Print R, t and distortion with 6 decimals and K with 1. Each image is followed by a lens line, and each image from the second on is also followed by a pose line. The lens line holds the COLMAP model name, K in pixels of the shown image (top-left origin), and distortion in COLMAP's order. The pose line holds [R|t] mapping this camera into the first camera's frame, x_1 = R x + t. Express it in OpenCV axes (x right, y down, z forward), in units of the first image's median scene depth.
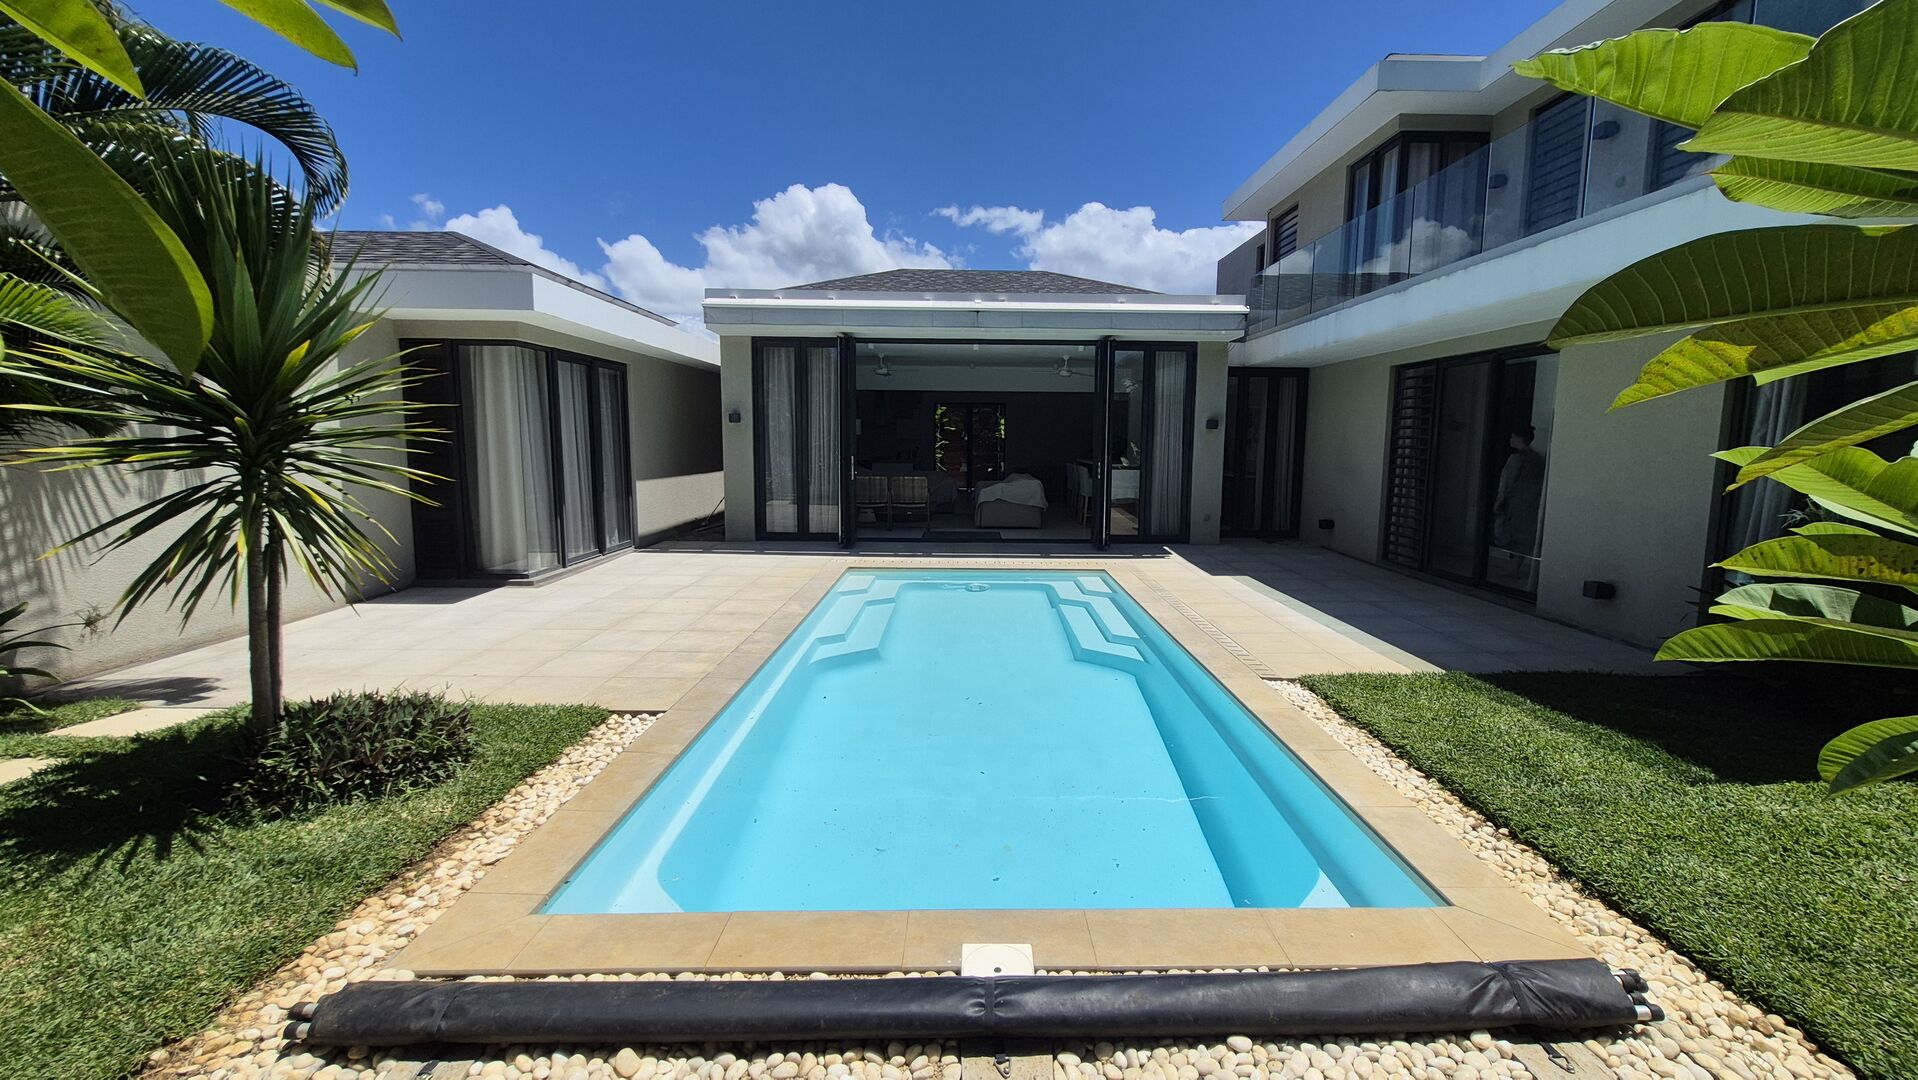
lens RADIAL K [[758.1, 0, 977.2], [0, 758.1, 522.8], [0, 0, 1]] dist [0.010674, -0.003366]
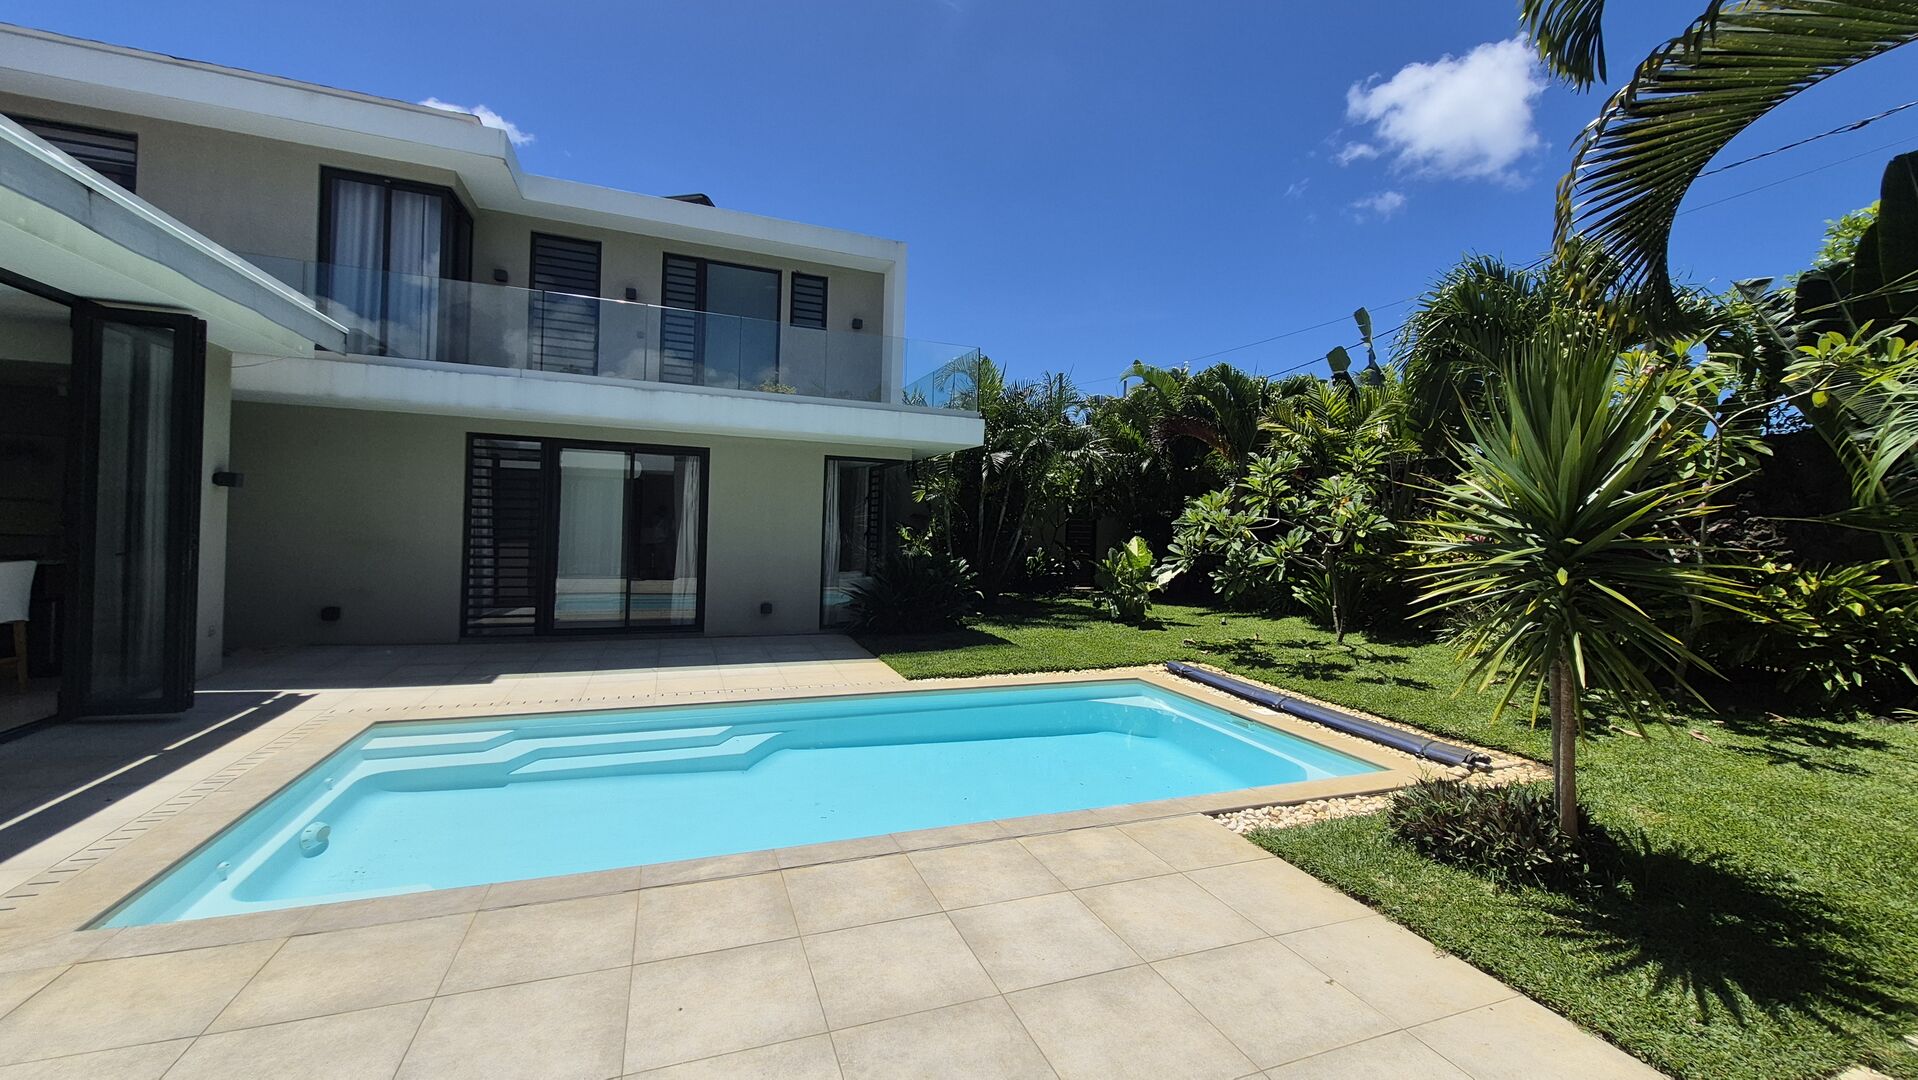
lens RADIAL K [[758.1, 0, 977.2], [0, 758.1, 522.8], [0, 0, 1]] dist [0.010674, -0.003366]
pose [[-0.361416, -0.018522, 0.932221, -0.587282], [0.069542, 0.996483, 0.046760, -0.095244], [-0.929808, 0.081728, -0.358857, 0.771305]]
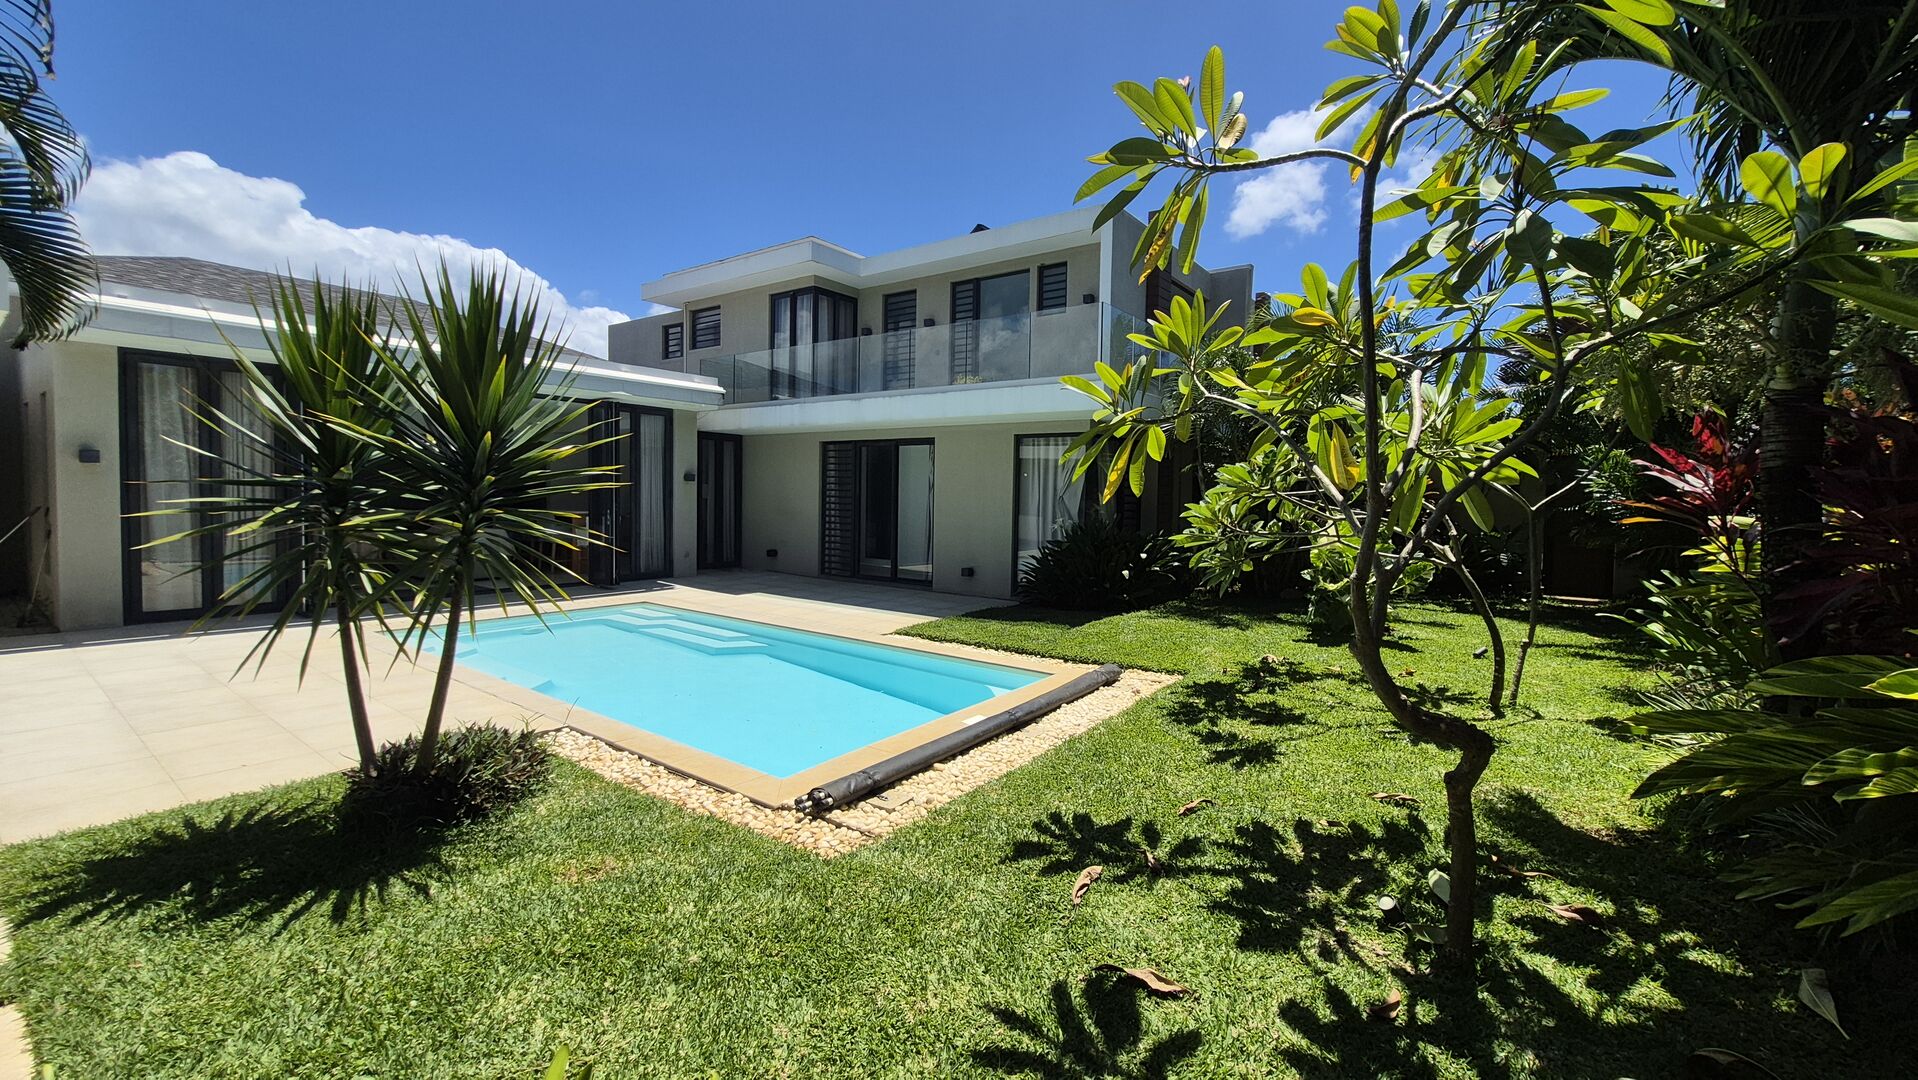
lens RADIAL K [[758.1, 0, 977.2], [0, 758.1, 522.8], [0, 0, 1]] dist [0.010674, -0.003366]
pose [[0.597675, -0.029959, 0.801179, -0.464377], [0.076075, 0.996912, -0.019473, 0.002693], [-0.798121, 0.072588, 0.598108, -0.112123]]
